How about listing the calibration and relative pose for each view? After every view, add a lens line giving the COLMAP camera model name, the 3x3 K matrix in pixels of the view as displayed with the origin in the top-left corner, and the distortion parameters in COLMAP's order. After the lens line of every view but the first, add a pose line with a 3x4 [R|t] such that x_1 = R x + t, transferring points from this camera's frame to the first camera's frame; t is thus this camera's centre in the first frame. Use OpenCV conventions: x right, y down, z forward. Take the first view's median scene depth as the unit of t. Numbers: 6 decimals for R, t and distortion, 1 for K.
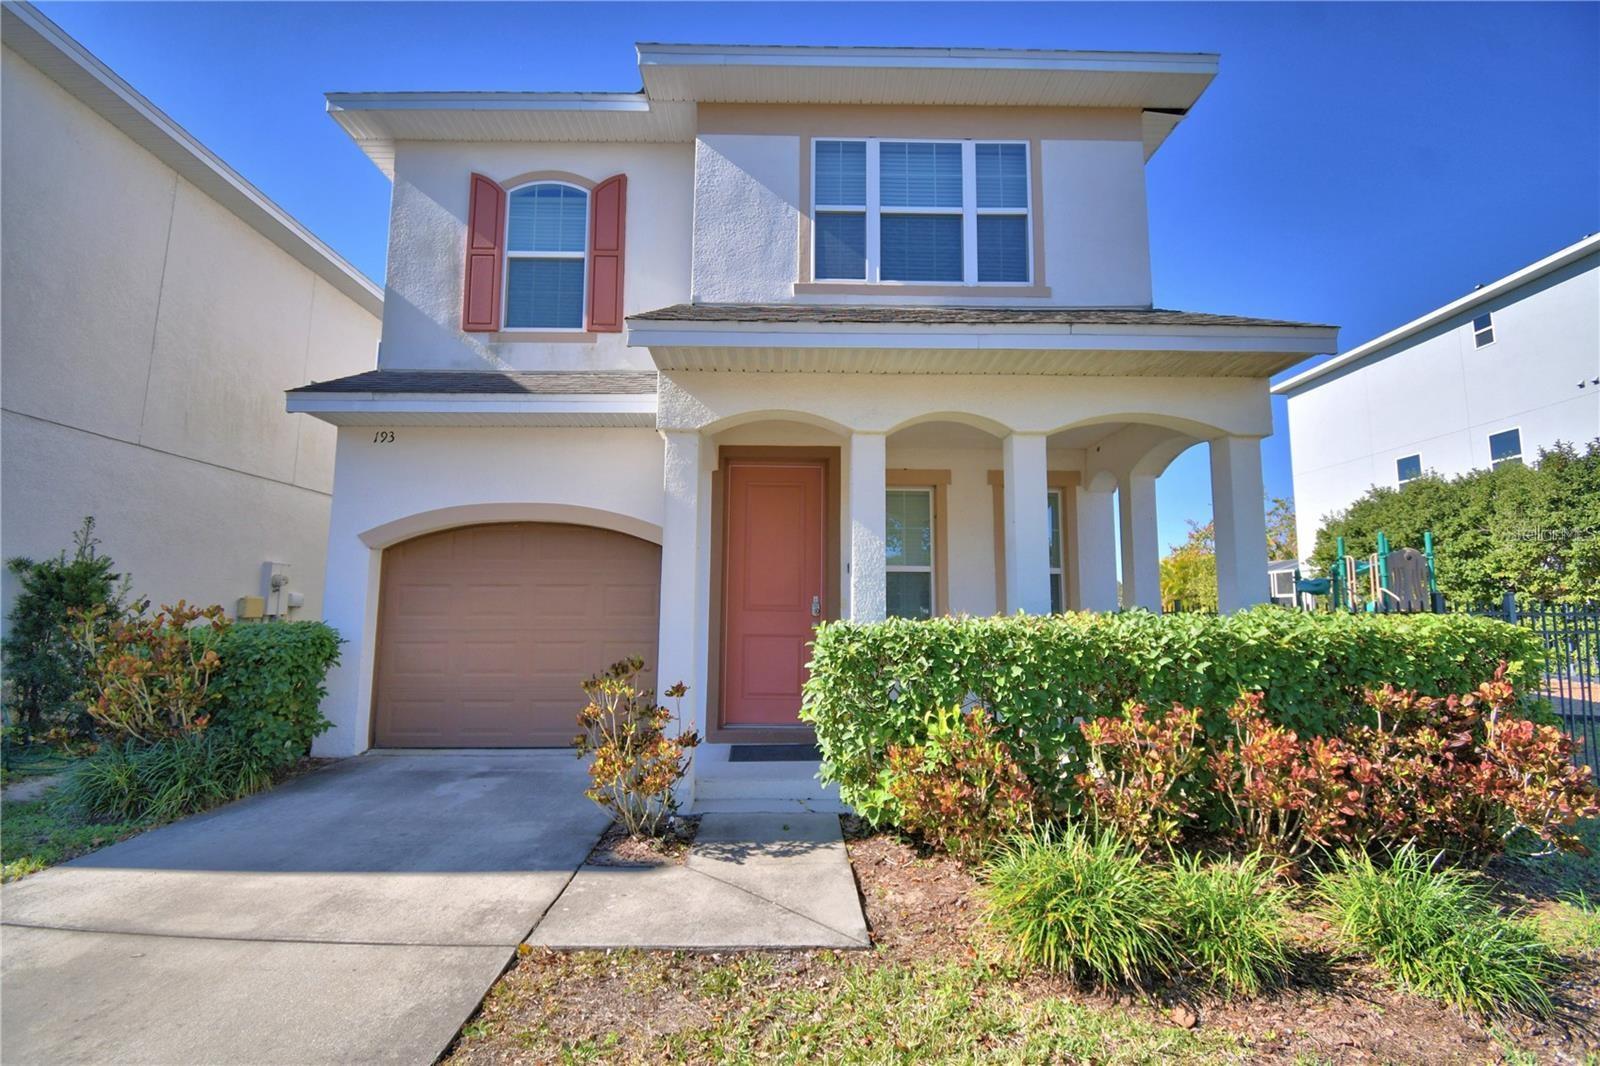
lens RADIAL K [[696.5, 0, 758.4], [0, 696.5, 529.2], [0, 0, 1]] dist [0.012732, -0.018262]
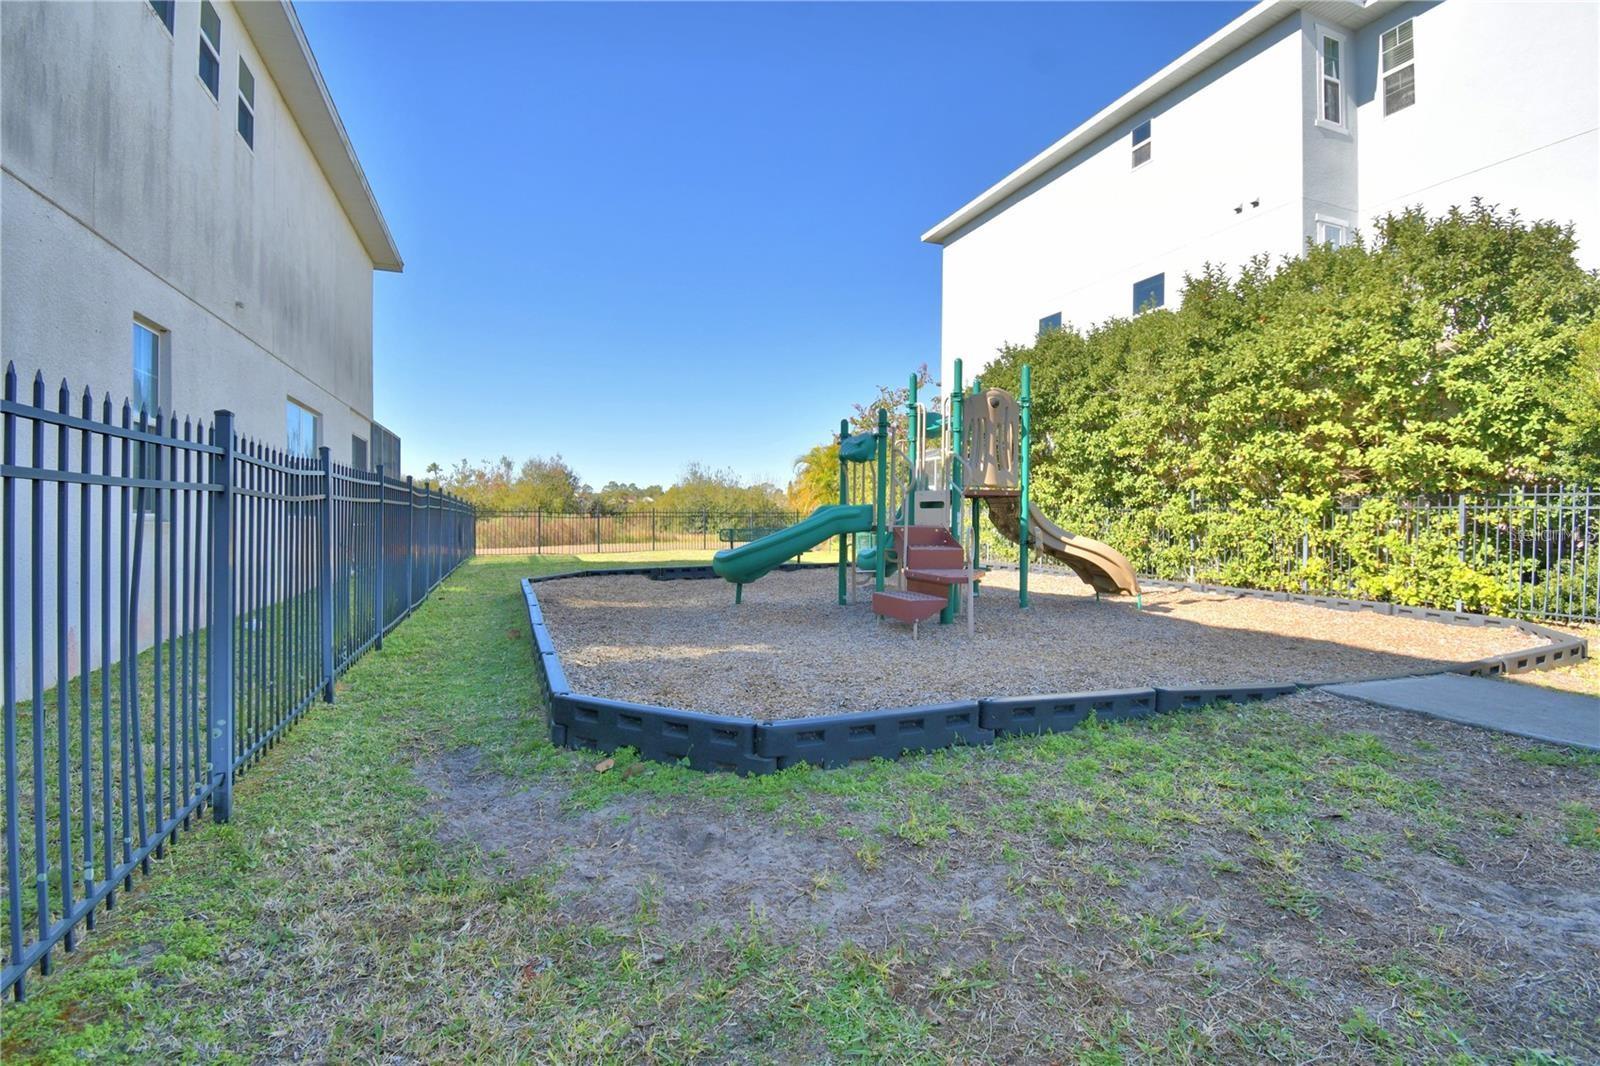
lens RADIAL K [[696.5, 0, 758.4], [0, 696.5, 529.2], [0, 0, 1]] dist [0.012732, -0.018262]
pose [[0.950054, -0.013939, 0.311774, 0.720470], [-0.027040, 0.991569, 0.126729, 0.104104], [-0.310912, -0.128830, 0.941667, 0.622001]]
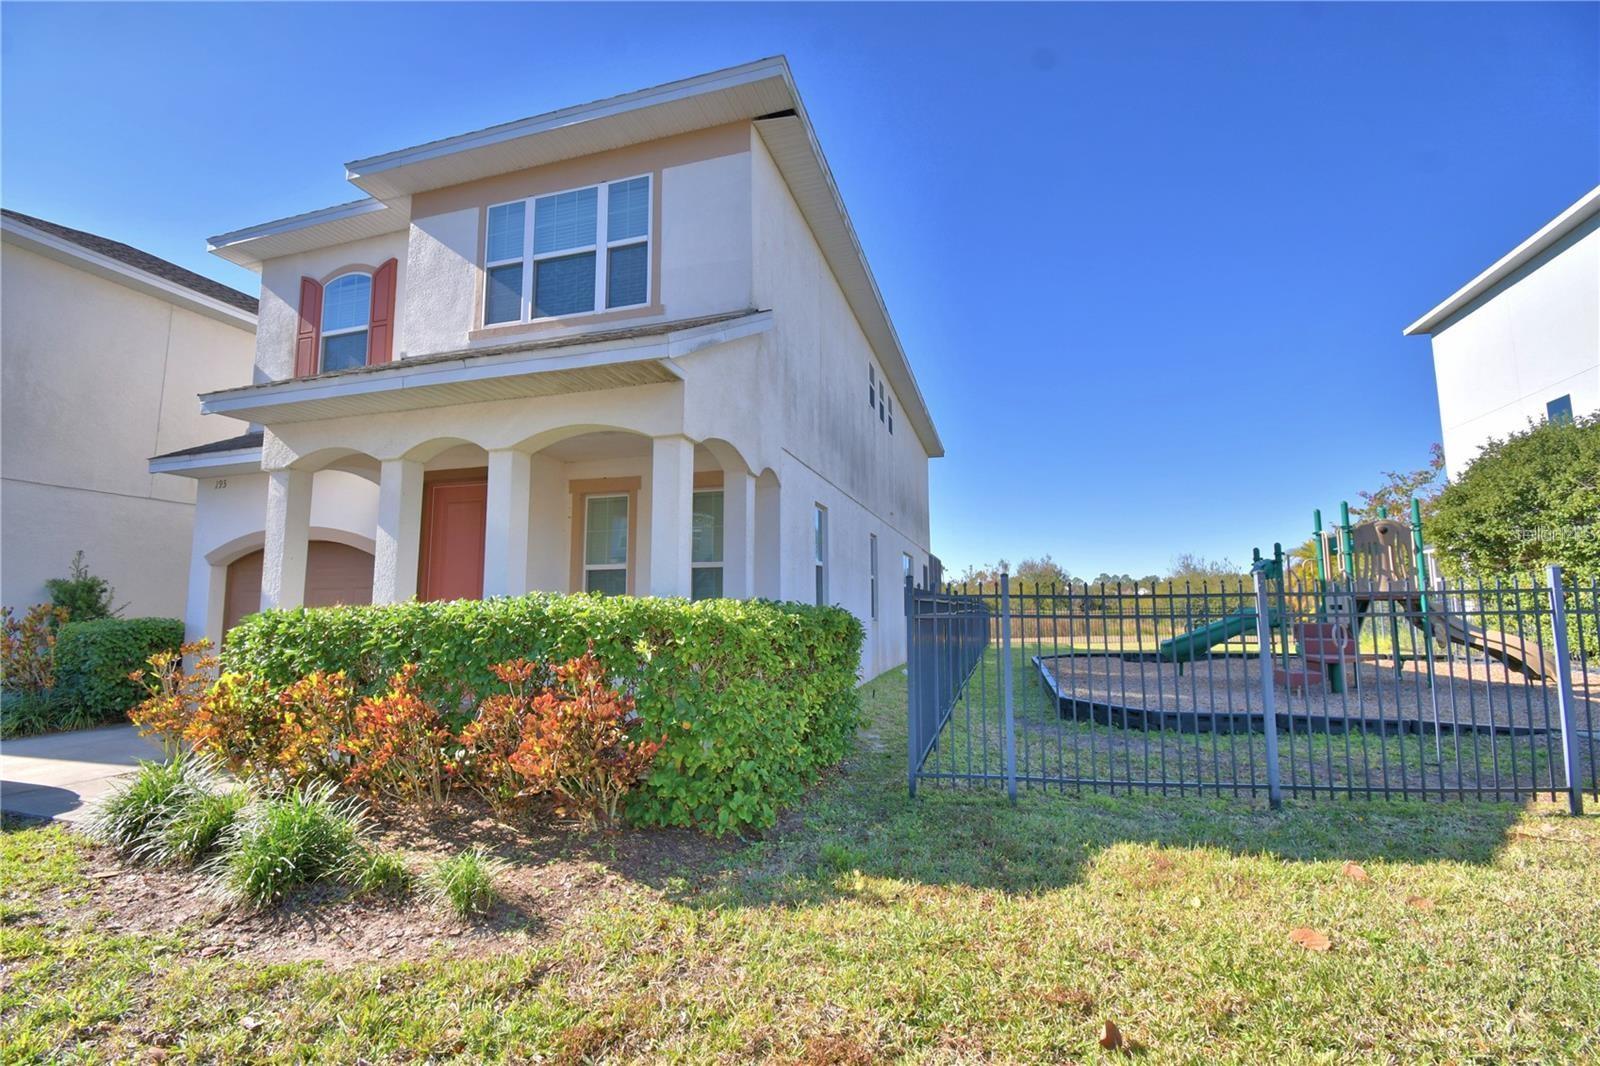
lens RADIAL K [[716.4, 0, 793.3], [0, 716.4, 526.0], [0, 0, 1]] dist [0.000687, -0.020614]
pose [[0.954509, -0.050019, -0.293958, 0.685406], [0.048807, 0.998742, -0.011463, 0.015275], [0.294161, -0.003405, 0.955750, -0.005967]]
